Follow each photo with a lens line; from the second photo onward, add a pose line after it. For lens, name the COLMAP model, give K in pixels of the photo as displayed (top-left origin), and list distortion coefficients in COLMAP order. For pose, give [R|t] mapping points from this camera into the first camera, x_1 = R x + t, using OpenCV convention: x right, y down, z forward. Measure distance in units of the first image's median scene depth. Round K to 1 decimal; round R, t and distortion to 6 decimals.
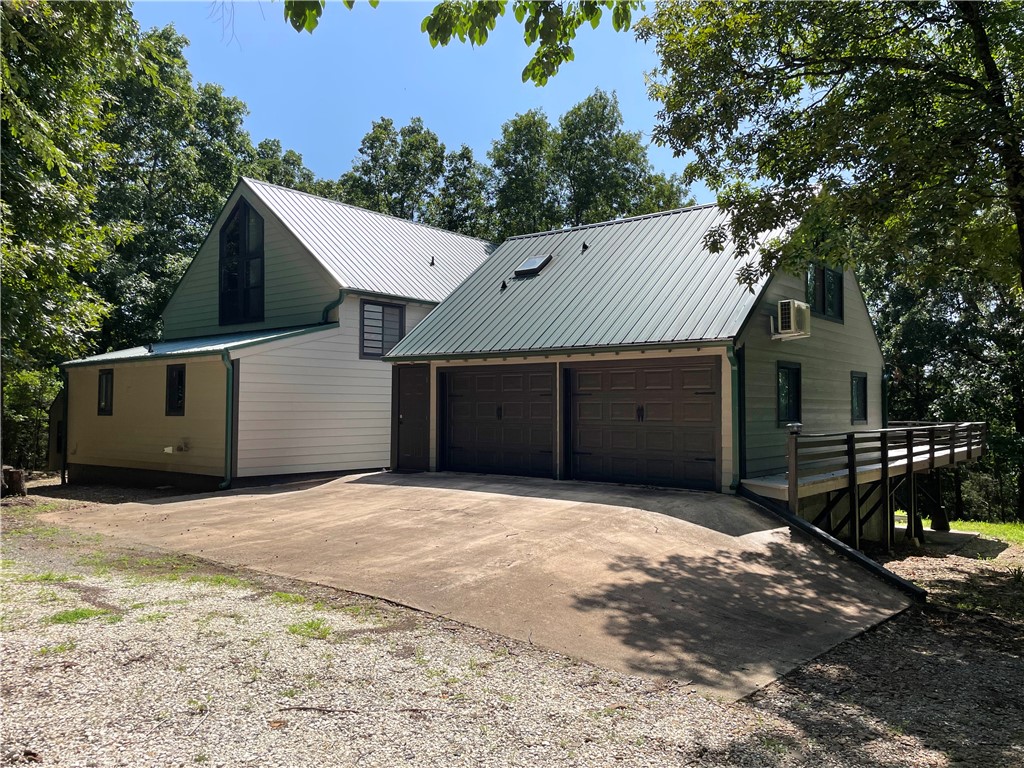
lens RADIAL K [[783.8, 0, 508.6], [0, 783.8, 385.8], [0, 0, 1]] dist [0.084722, -0.109225]
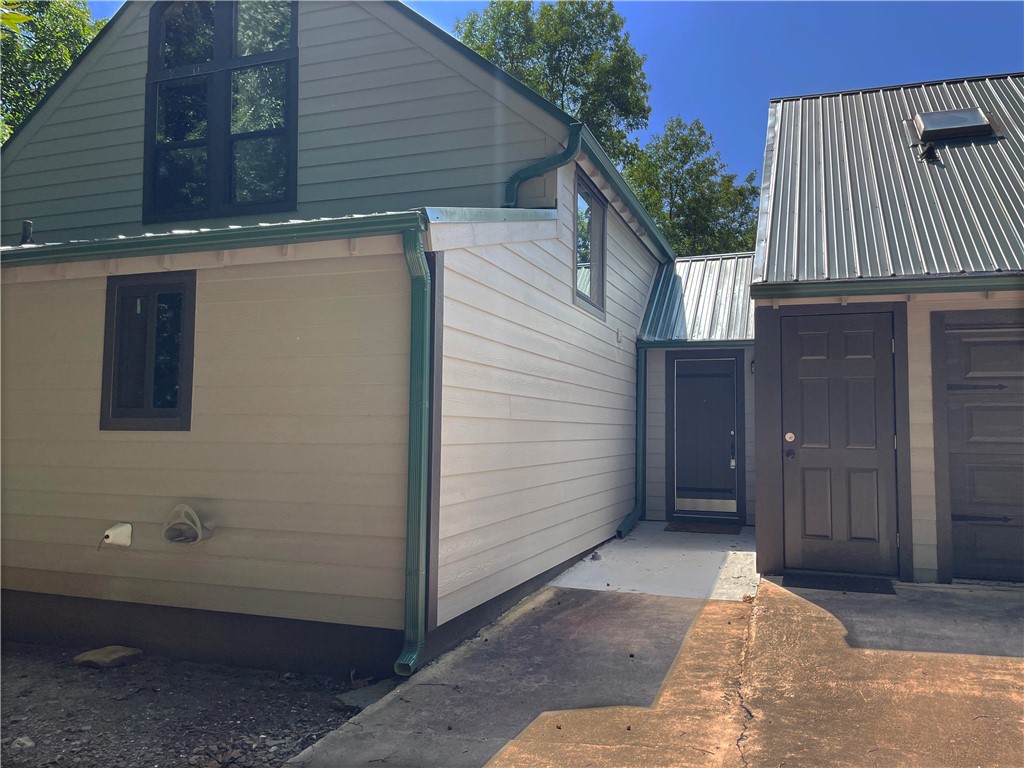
lens RADIAL K [[783.8, 0, 516.7], [0, 783.8, 381.6], [0, 0, 1]] dist [0.084722, -0.109225]
pose [[0.943529, 0.025955, 0.330271, -0.393463], [-0.017993, 0.999470, -0.027142, 0.024371], [-0.330800, 0.019667, 0.943496, 0.650758]]
